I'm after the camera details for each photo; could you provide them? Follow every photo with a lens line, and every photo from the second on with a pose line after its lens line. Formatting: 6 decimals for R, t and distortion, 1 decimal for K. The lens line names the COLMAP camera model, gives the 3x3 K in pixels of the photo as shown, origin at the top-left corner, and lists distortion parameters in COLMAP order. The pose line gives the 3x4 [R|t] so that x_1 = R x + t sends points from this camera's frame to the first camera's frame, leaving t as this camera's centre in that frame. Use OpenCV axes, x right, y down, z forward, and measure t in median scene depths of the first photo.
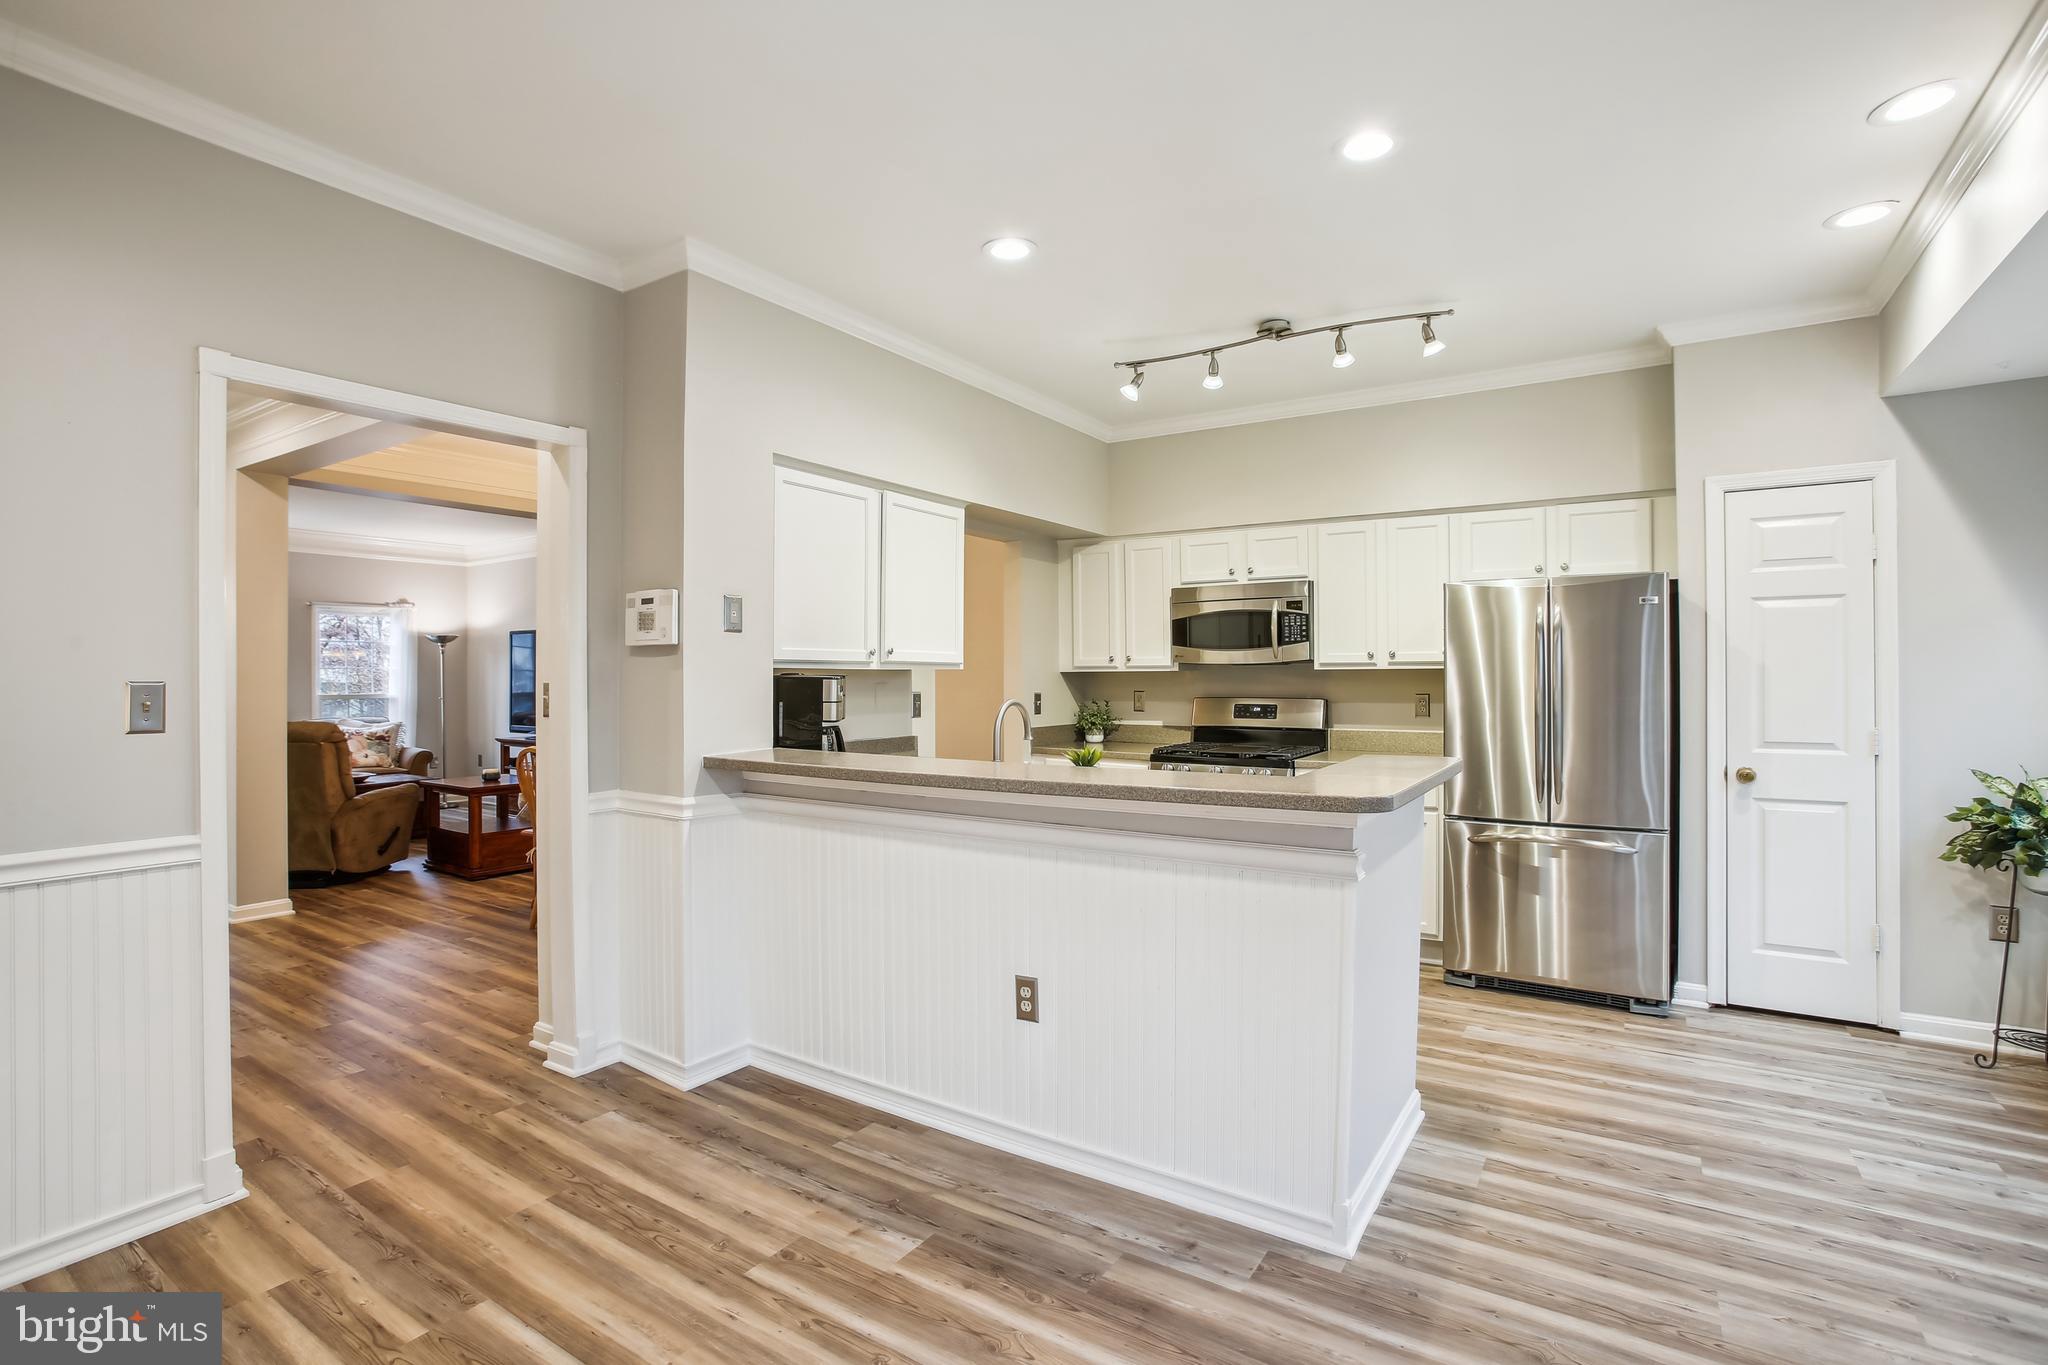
lens RADIAL K [[954.1, 0, 991.3], [0, 954.1, 655.9], [0, 0, 1]] dist [-0.044045, 0.016736]
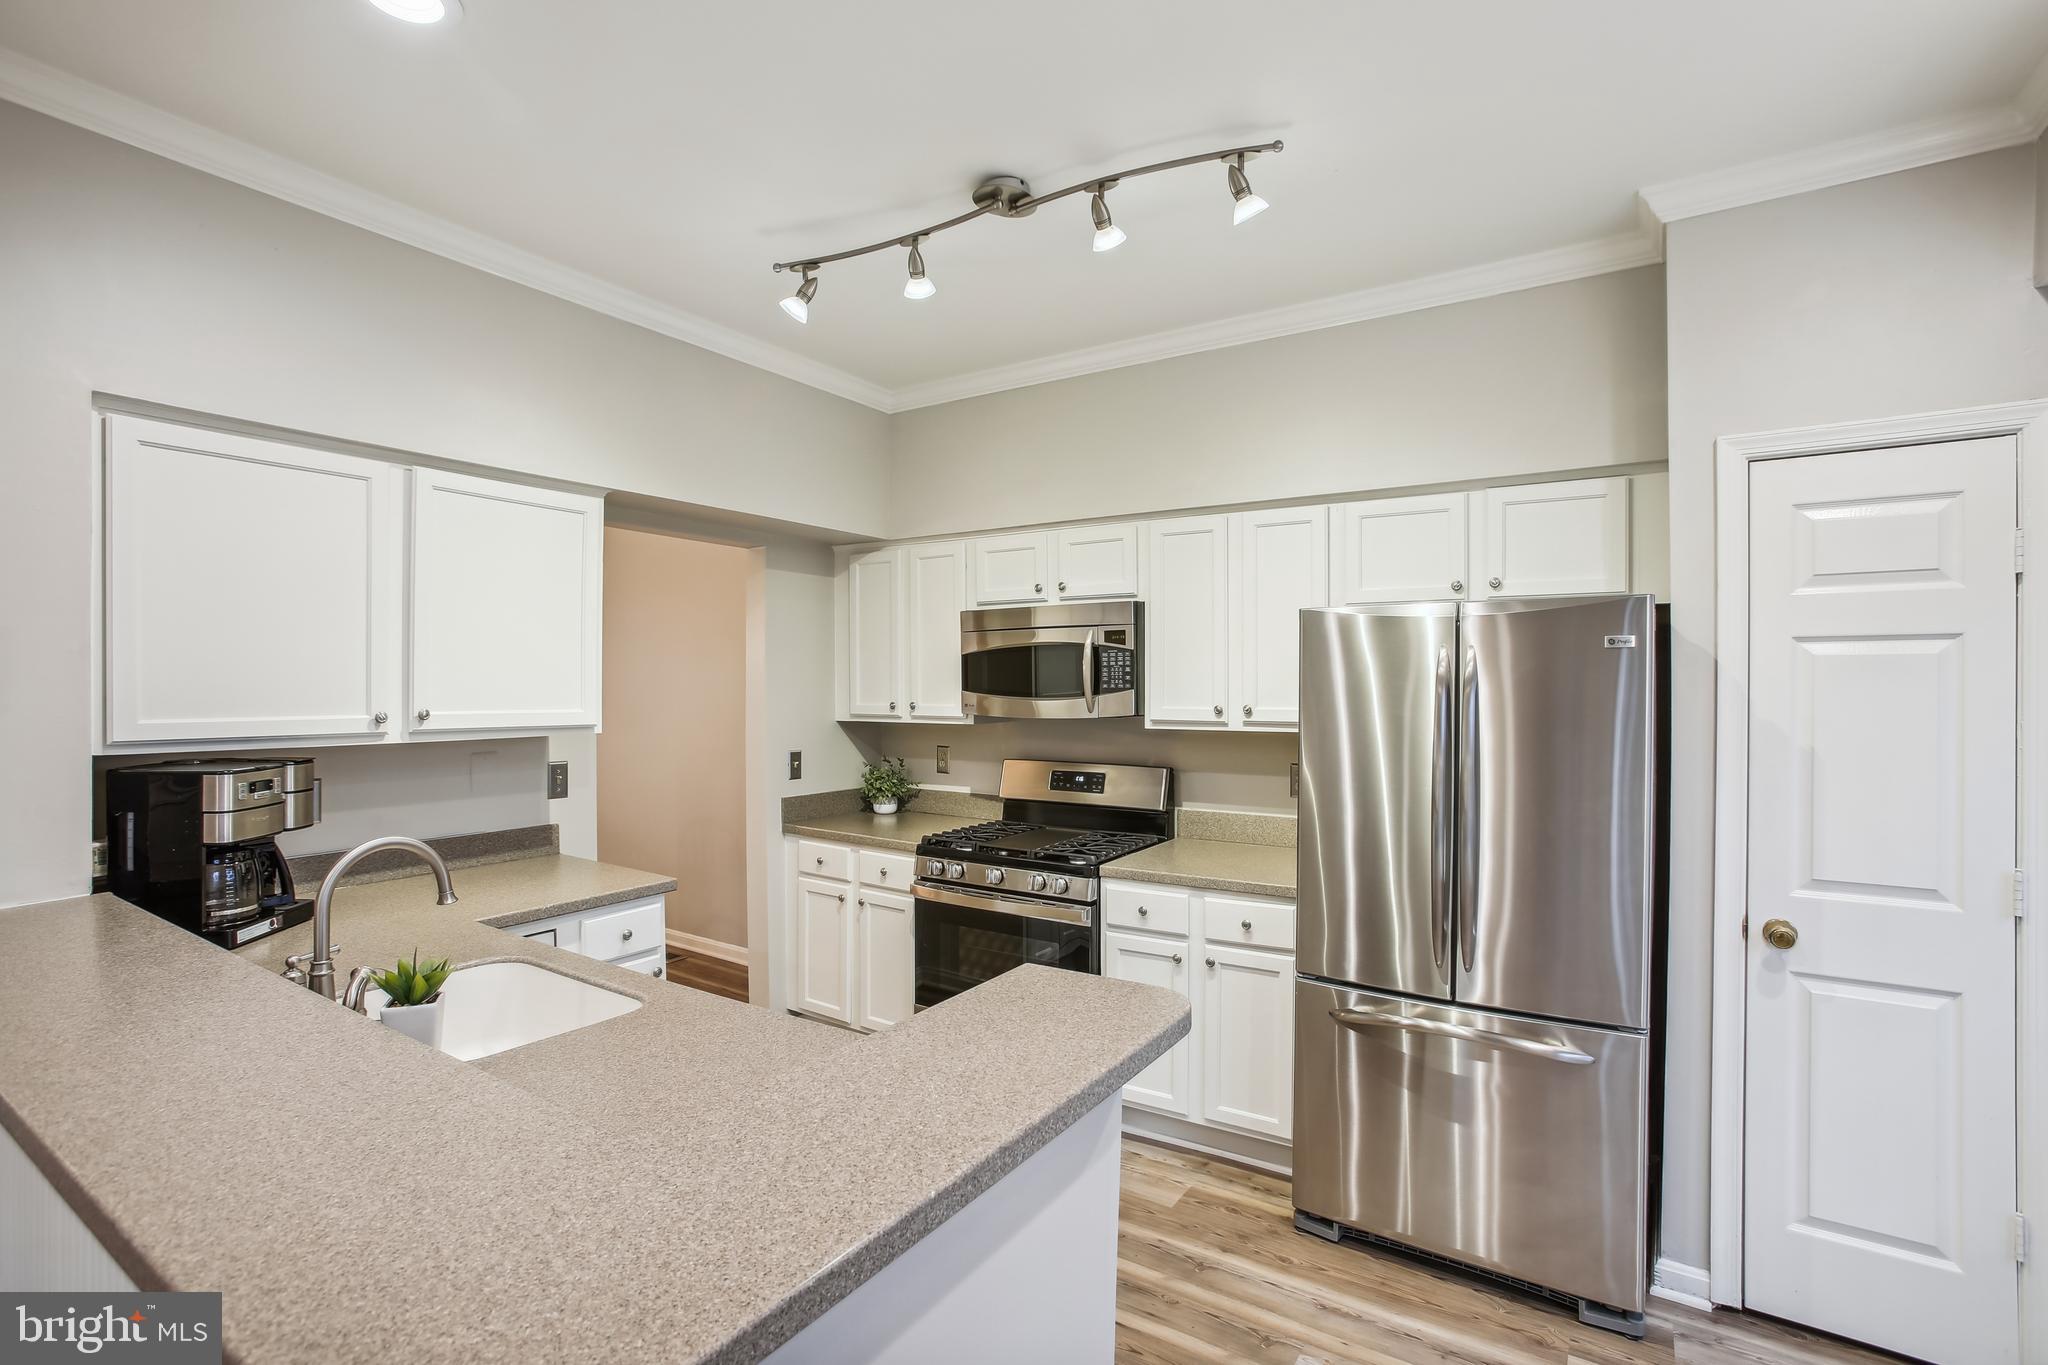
lens RADIAL K [[954.1, 0, 966.7], [0, 954.1, 678.3], [0, 0, 1]] dist [-0.044045, 0.016736]
pose [[0.999943, 0.002458, -0.010398, 0.271493], [-0.002328, 0.999918, 0.012574, -0.039303], [0.010428, -0.012549, 0.999867, 0.370906]]
